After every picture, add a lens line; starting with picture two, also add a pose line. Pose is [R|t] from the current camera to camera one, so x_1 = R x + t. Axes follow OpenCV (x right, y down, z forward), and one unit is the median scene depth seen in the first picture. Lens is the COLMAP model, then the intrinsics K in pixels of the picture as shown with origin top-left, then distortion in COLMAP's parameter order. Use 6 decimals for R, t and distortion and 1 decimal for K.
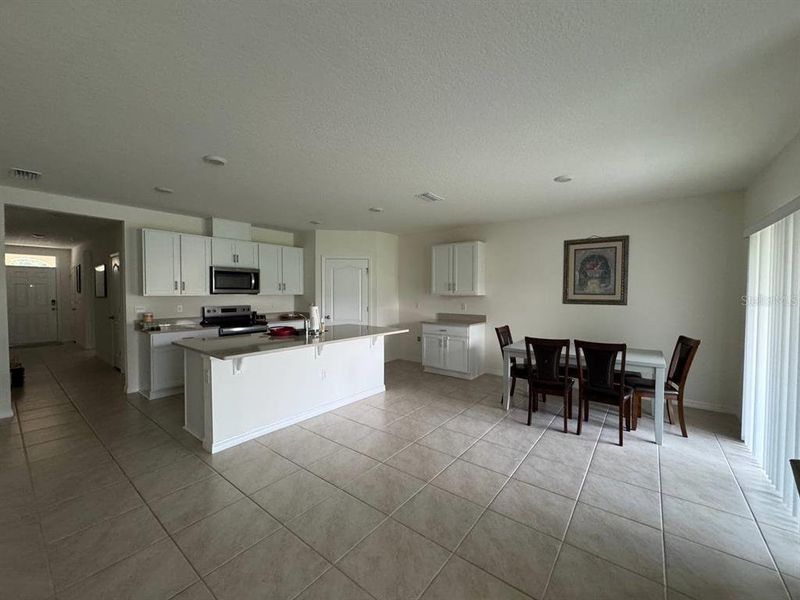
lens RADIAL K [[319.4, 0, 401.2], [0, 319.4, 303.2], [0, 0, 1]] dist [-0.002846, 0.000570]
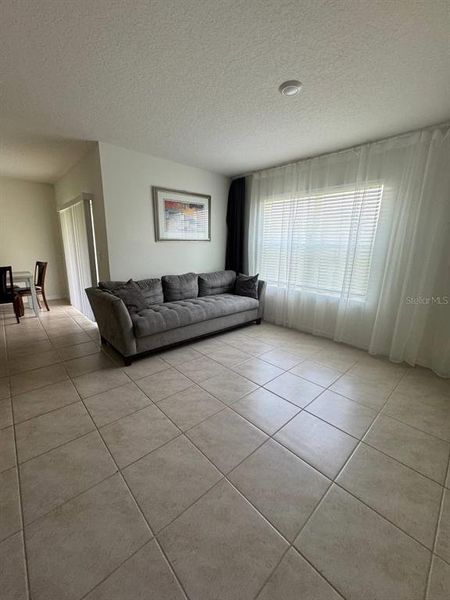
lens RADIAL K [[239.6, 0, 227.2], [0, 239.6, 300.7], [0, 0, 1]] dist [-0.002846, 0.000570]
pose [[0.155687, -0.219481, 0.963115, -0.219637], [0.015799, 0.975432, 0.219734, 0.021197], [-0.987680, -0.018993, 0.155330, -0.204123]]
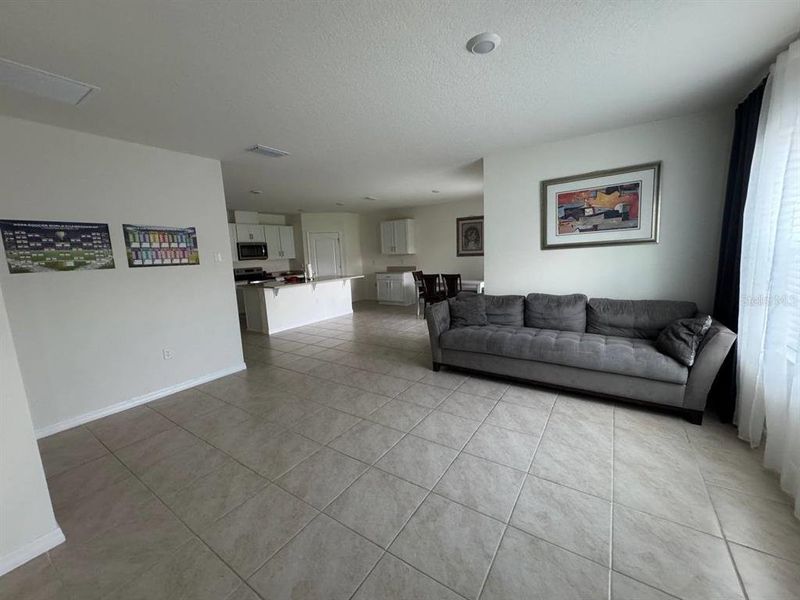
lens RADIAL K [[319.4, 0, 397.2], [0, 319.4, 301.1], [0, 0, 1]] dist [-0.002846, 0.000570]
pose [[0.996925, -0.052346, 0.058316, 0.074078], [0.045214, 0.992039, 0.117539, 0.019147], [-0.064004, -0.114541, 0.991355, -0.587332]]
